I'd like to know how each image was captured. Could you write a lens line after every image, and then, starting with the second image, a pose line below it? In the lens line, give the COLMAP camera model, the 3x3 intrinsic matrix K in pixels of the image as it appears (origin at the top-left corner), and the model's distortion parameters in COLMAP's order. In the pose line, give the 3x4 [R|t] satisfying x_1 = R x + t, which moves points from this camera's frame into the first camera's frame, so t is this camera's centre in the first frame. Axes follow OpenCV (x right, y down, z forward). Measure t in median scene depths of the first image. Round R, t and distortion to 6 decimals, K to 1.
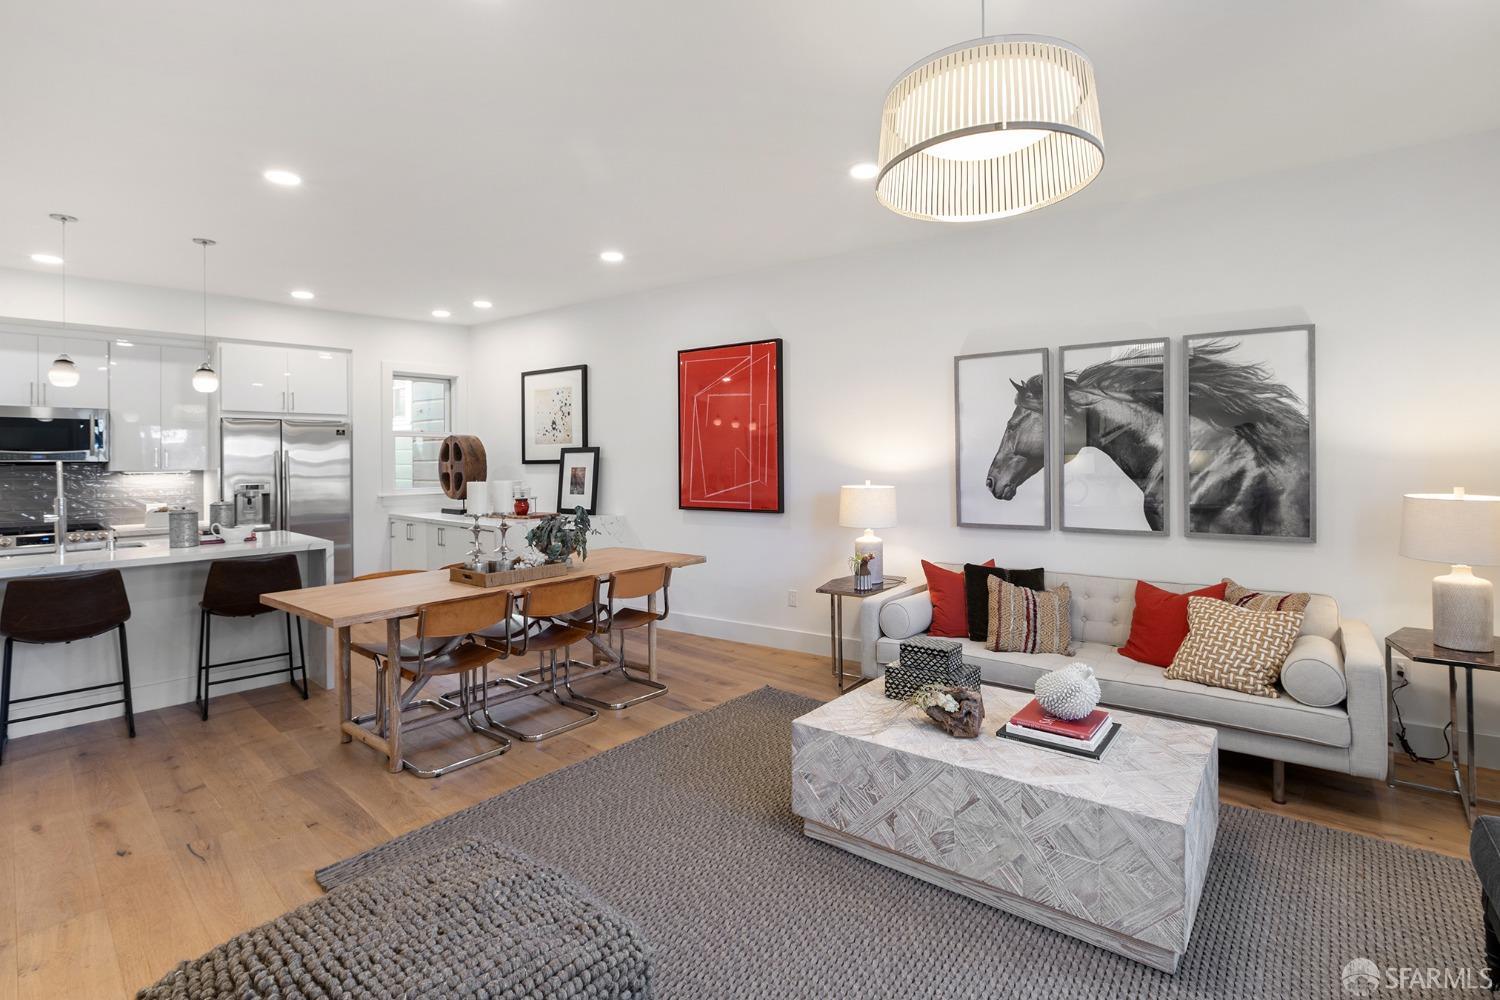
lens RADIAL K [[713.6, 0, 778.3], [0, 713.6, 456.9], [0, 0, 1]] dist [0.001627, 0.000514]
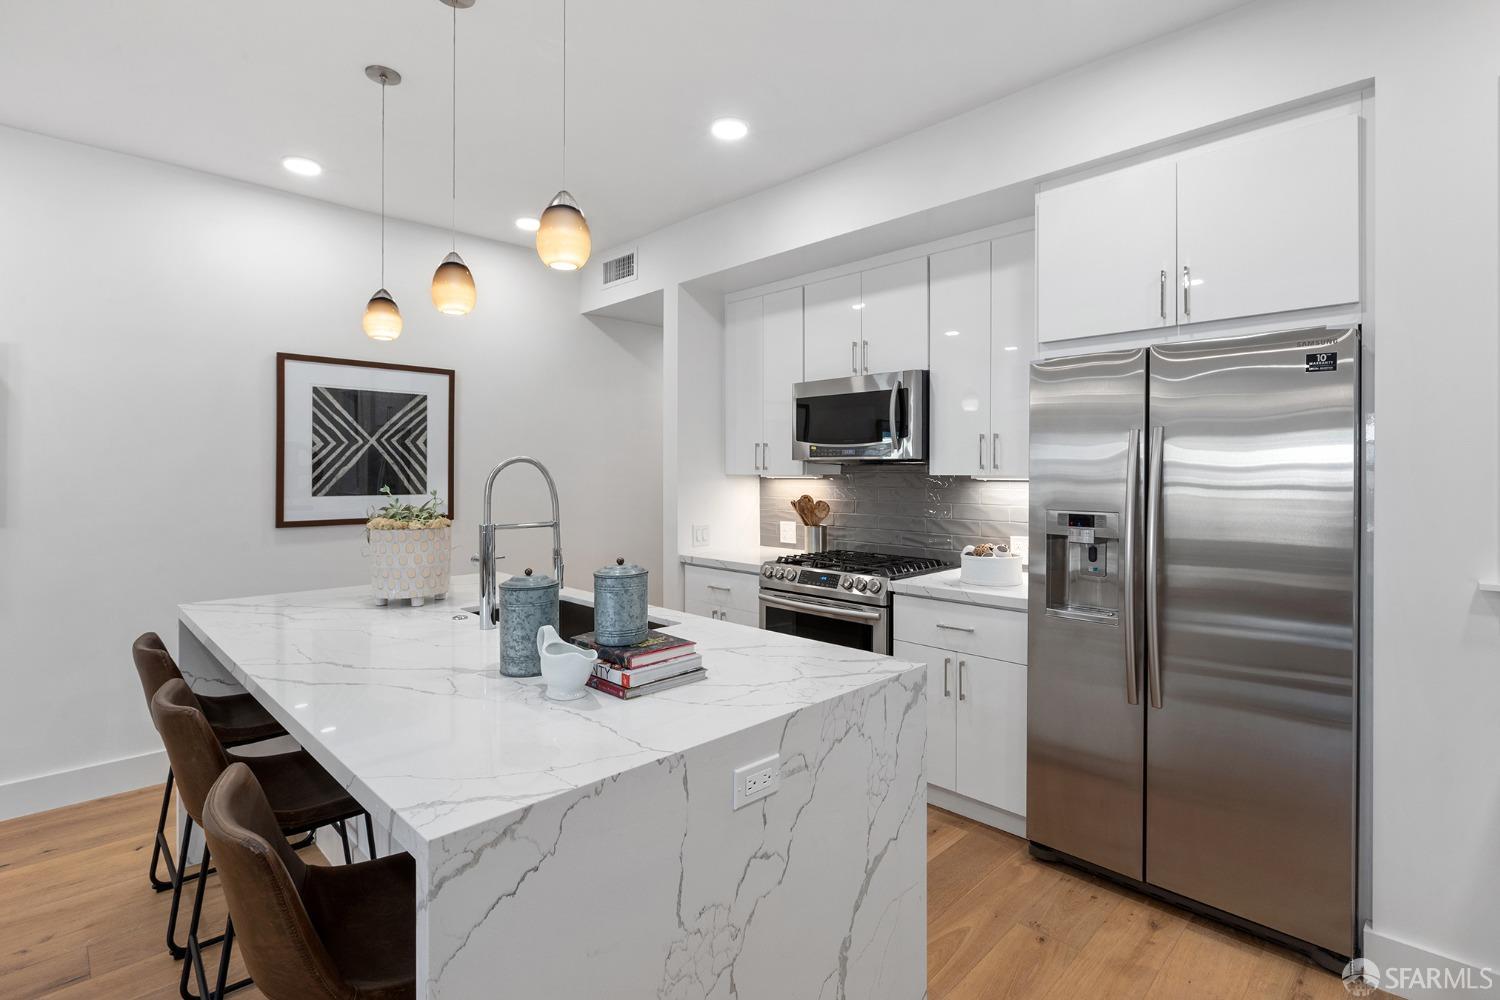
lens RADIAL K [[716.3, 0, 775.0], [0, 716.3, 466.3], [0, 0, 1]] dist [0.000957, -0.000020]
pose [[-0.030273, 0.007096, -0.999516, -0.364972], [0.004491, 0.999966, 0.006963, 0.008938], [0.999532, -0.004278, -0.030304, 0.954107]]
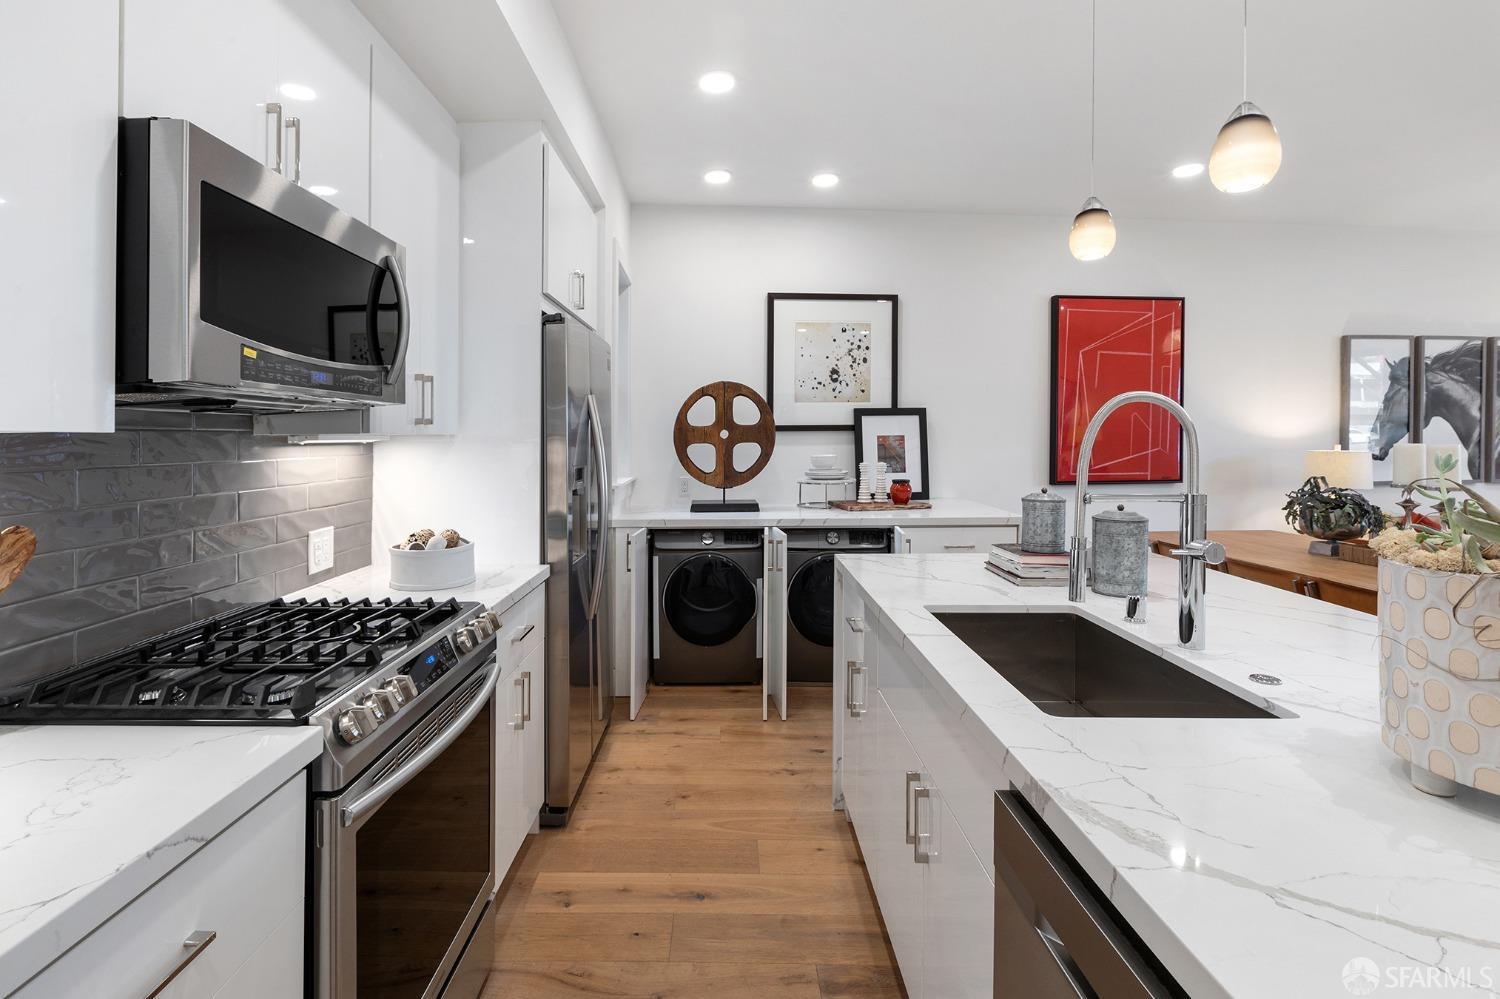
lens RADIAL K [[737.8, 0, 706.9], [0, 737.8, 443.0], [0, 0, 1]] dist [0.004006, 0.000266]
pose [[0.750128, -0.000505, 0.661292, -1.115582], [-0.001957, 0.999994, 0.002984, 0.024884], [-0.661289, -0.003532, 0.750123, 0.682810]]
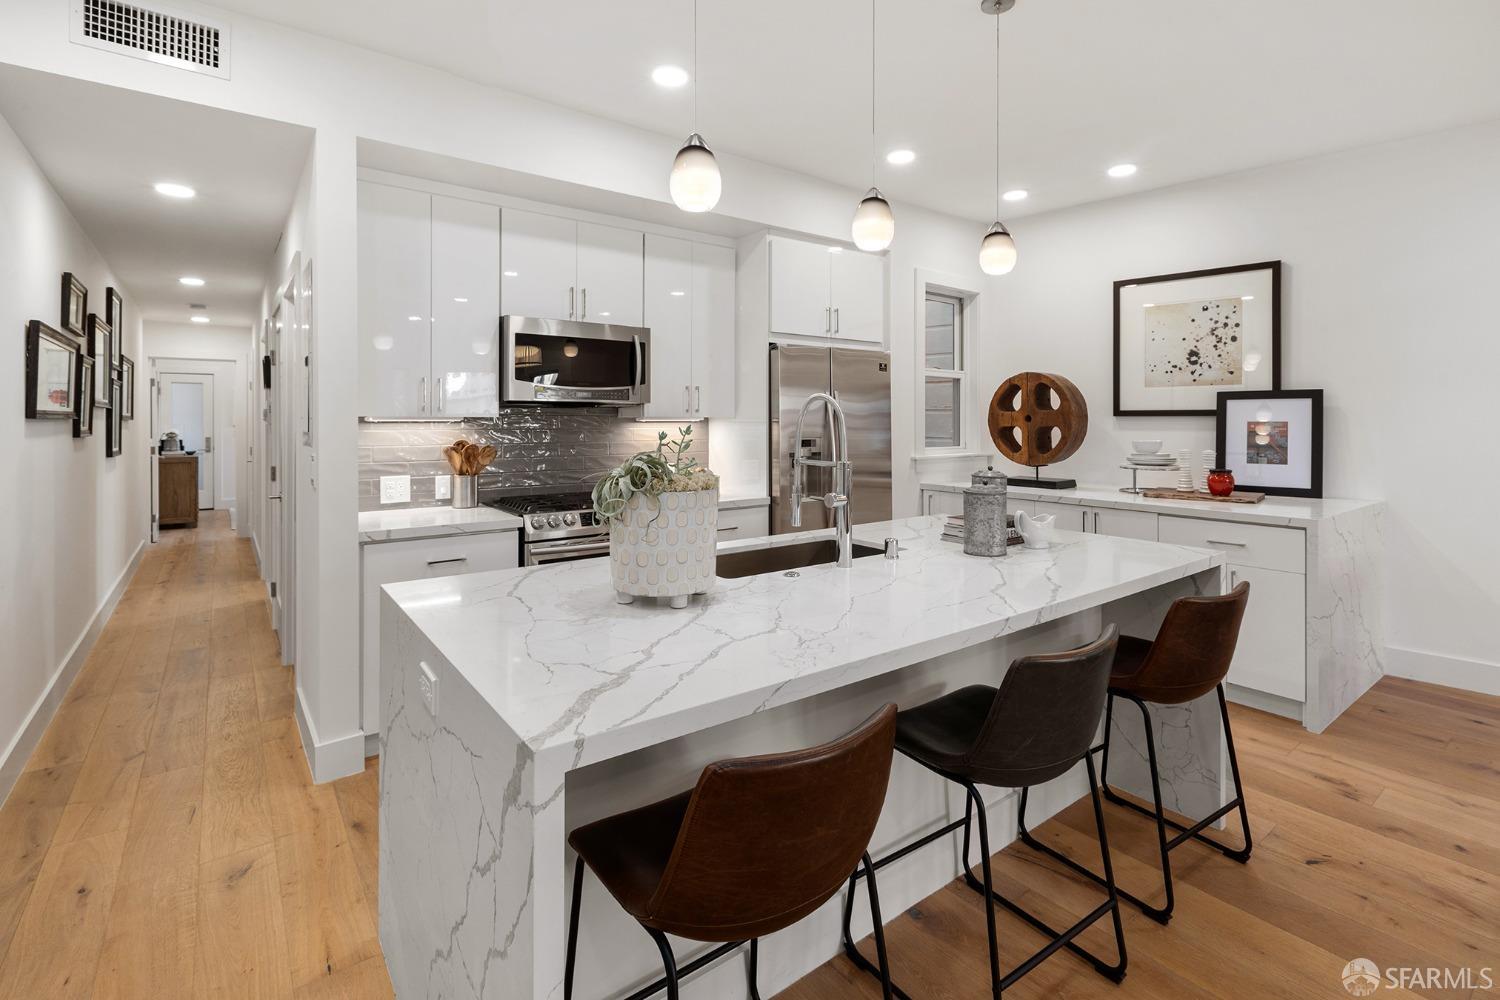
lens RADIAL K [[703.0, 0, 754.2], [0, 703.0, 418.0], [0, 0, 1]] dist [0.003296, 0.000237]
pose [[0.984867, 0.013011, -0.172824, -0.758696], [-0.012920, 0.999915, 0.001654, 0.019874], [0.172831, 0.000603, 0.984951, 0.362897]]
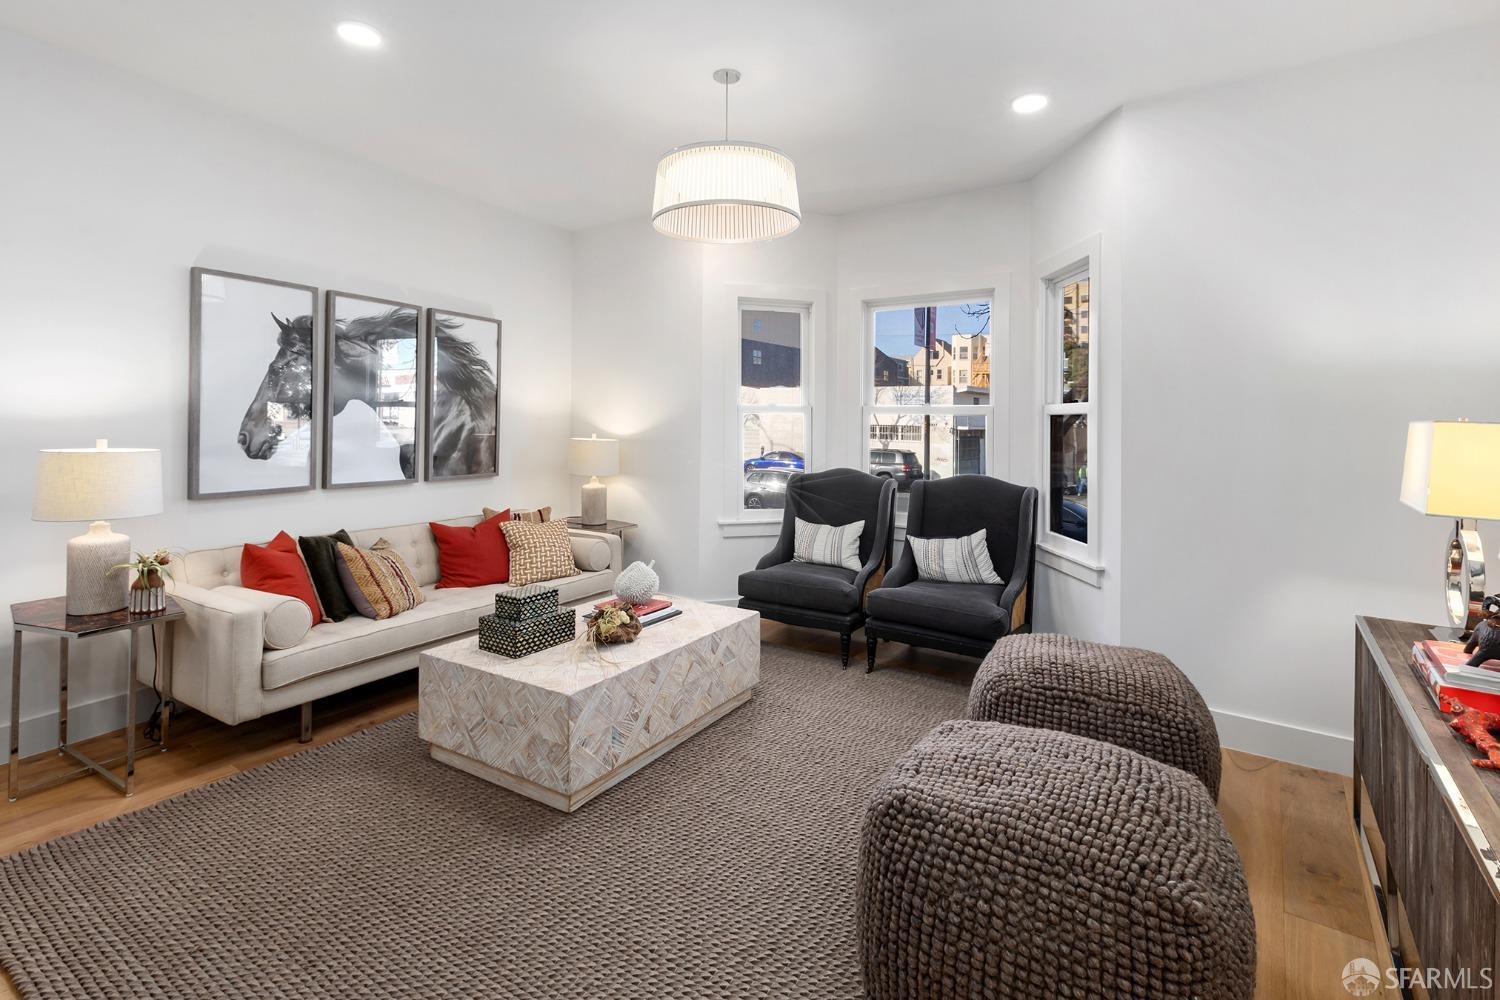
lens RADIAL K [[703.0, 0, 754.2], [0, 703.0, 418.0], [0, 0, 1]] dist [0.003296, 0.000237]
pose [[-0.103484, 0.015531, 0.994510, -0.454523], [-0.013862, 0.999758, -0.017055, 0.015437], [-0.994535, -0.015550, -0.103244, 0.436216]]
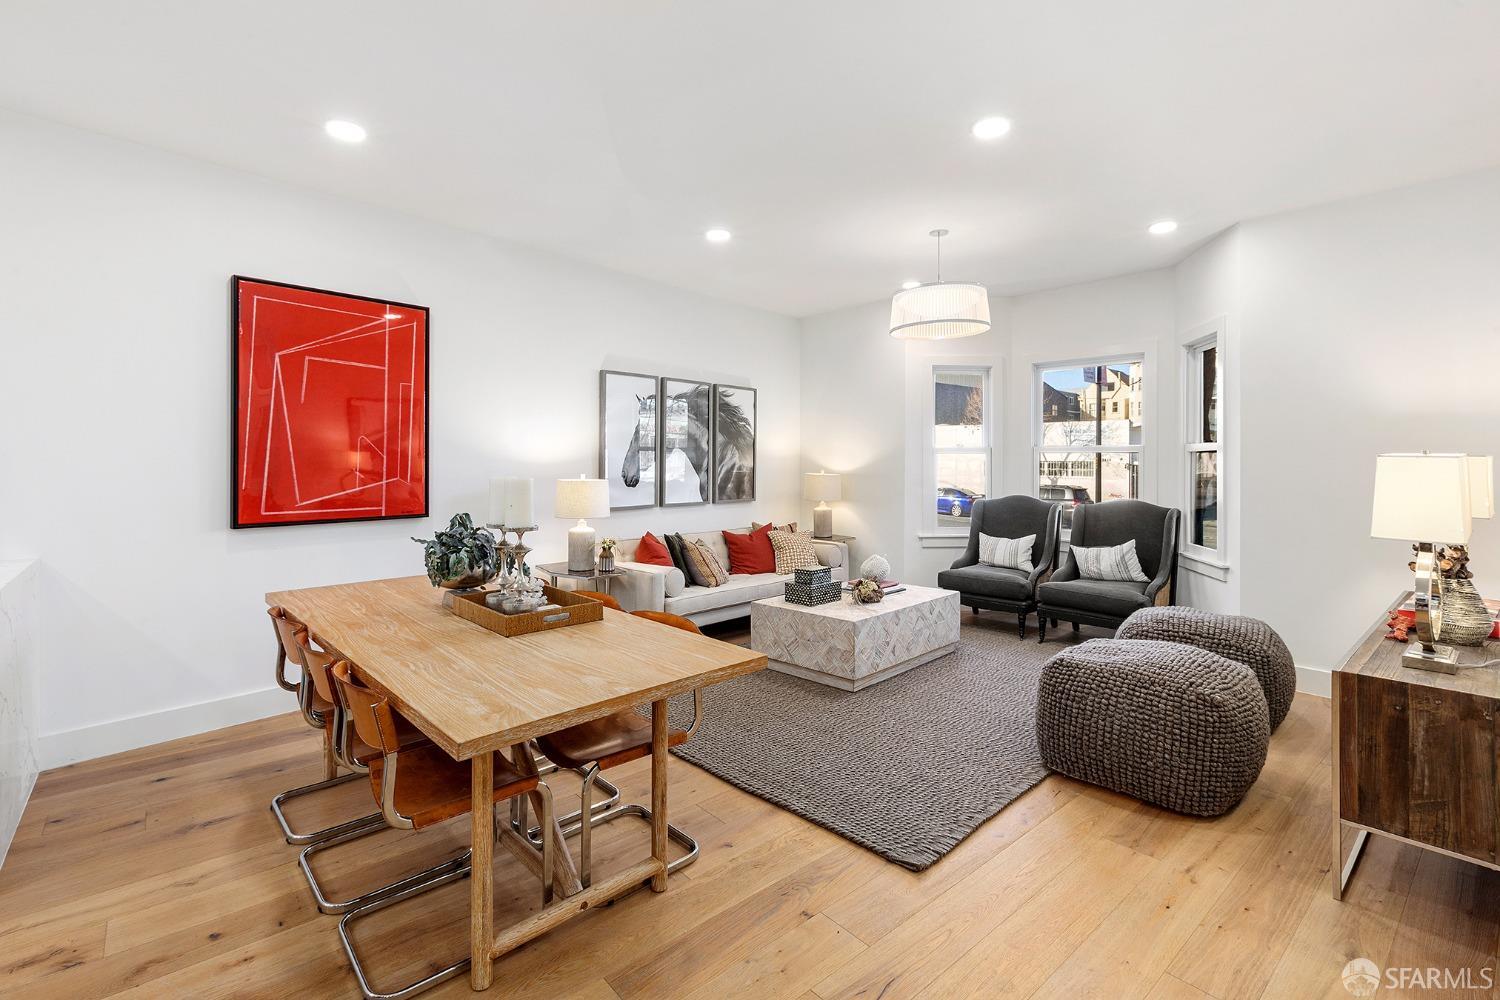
lens RADIAL K [[686.2, 0, 761.2], [0, 686.2, 464.1], [0, 0, 1]] dist [0.008829, -0.000658]
pose [[0.115174, 0.004340, 0.993336, -0.749860], [-0.005273, 0.999979, -0.003758, 0.018163], [-0.993331, -0.004805, 0.115194, 0.520382]]
